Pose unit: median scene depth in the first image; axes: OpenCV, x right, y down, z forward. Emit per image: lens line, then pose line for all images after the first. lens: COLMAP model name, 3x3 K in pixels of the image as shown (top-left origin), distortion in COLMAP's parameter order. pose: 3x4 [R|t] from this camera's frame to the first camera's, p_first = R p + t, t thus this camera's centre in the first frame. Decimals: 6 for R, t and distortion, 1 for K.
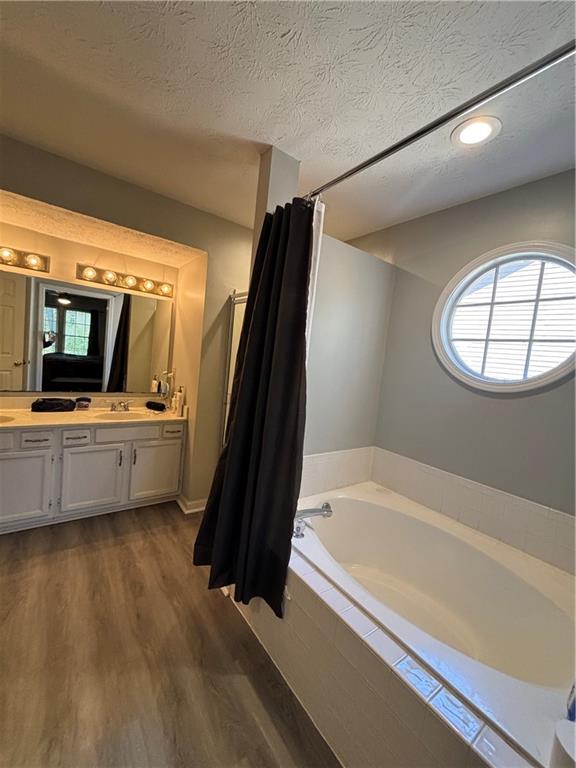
lens RADIAL K [[307.7, 0, 289.8], [0, 307.7, 379.9], [0, 0, 1]] dist [-0.003061, 0.000117]
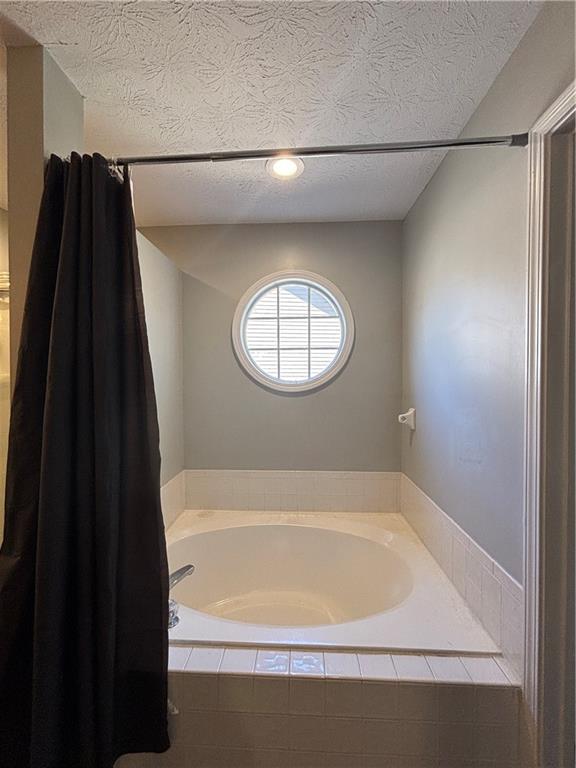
lens RADIAL K [[307.7, 0, 288.5], [0, 307.7, 383.4], [0, 0, 1]] dist [-0.003061, 0.000117]
pose [[0.637996, -0.113808, 0.761583, -0.239617], [0.119477, 0.991671, 0.048103, -0.053334], [-0.760714, 0.060302, 0.646280, 0.225036]]
